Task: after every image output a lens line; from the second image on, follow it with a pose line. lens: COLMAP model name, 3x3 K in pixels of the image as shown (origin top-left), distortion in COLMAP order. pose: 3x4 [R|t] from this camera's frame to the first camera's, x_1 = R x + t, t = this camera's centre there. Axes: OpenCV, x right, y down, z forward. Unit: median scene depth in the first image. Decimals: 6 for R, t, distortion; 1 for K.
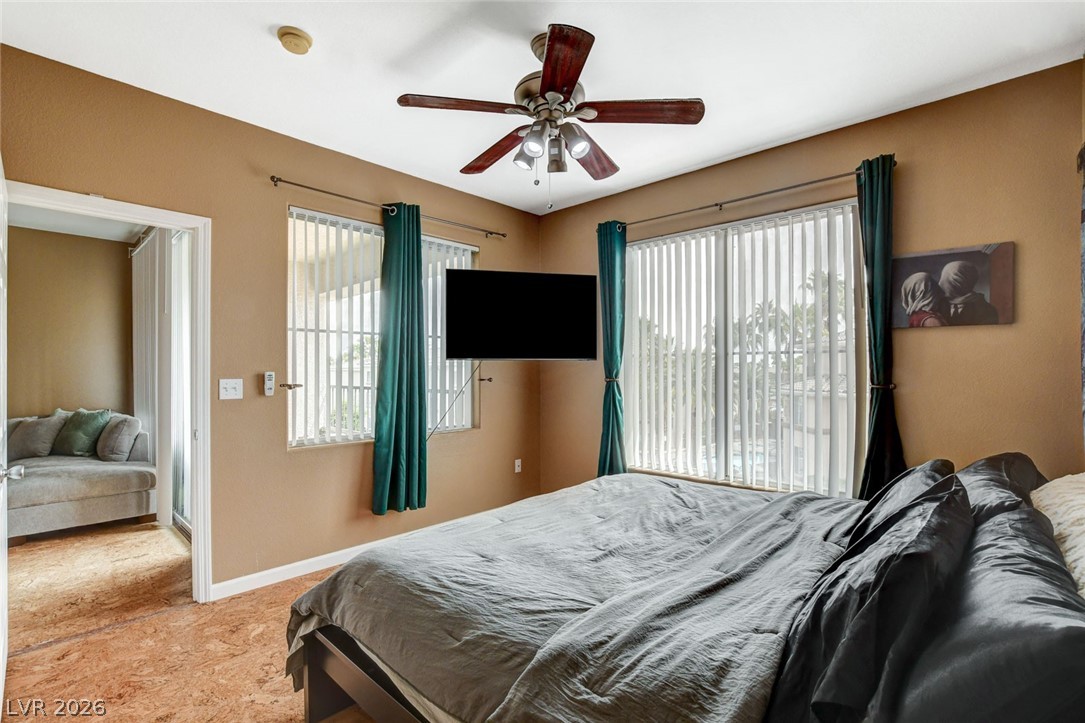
lens RADIAL K [[490.0, 0, 543.5], [0, 490.0, 368.2], [0, 0, 1]] dist [-0.027464, 0.005729]
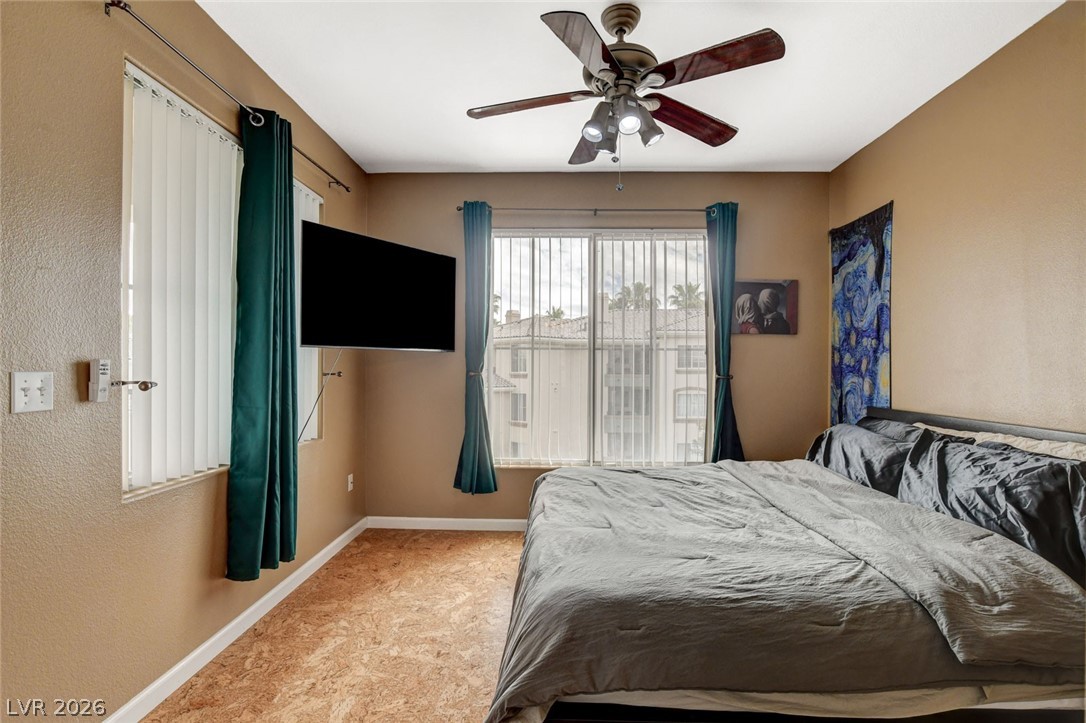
lens RADIAL K [[518.8, 0, 537.1], [0, 518.8, 367.1], [0, 0, 1]] dist [-0.018338, 0.000037]
pose [[0.751556, 0.006301, 0.659639, -0.616065], [-0.009487, 0.999954, 0.001257, 0.012991], [-0.659601, -0.007203, 0.751582, 0.279590]]
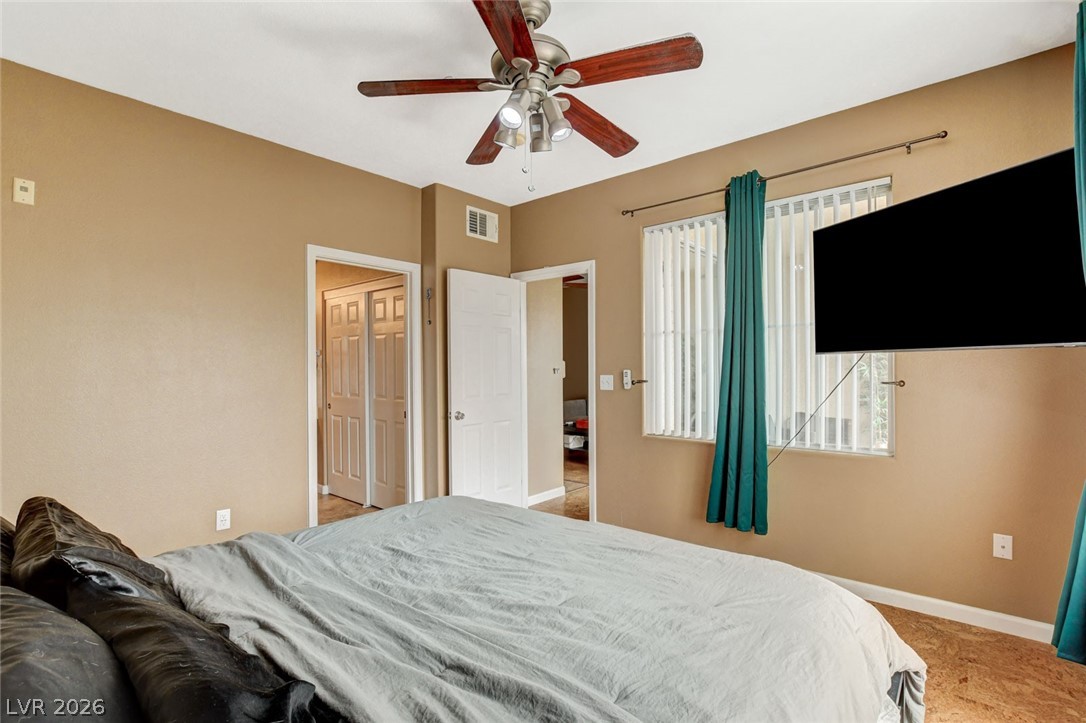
lens RADIAL K [[490.5, 0, 544.0], [0, 490.5, 368.2], [0, 0, 1]] dist [-0.027464, 0.005729]
pose [[0.055744, 0.002576, -0.998442, 0.719851], [0.010866, 0.999936, 0.003187, -0.003227], [0.998386, -0.011027, 0.055712, 0.769519]]
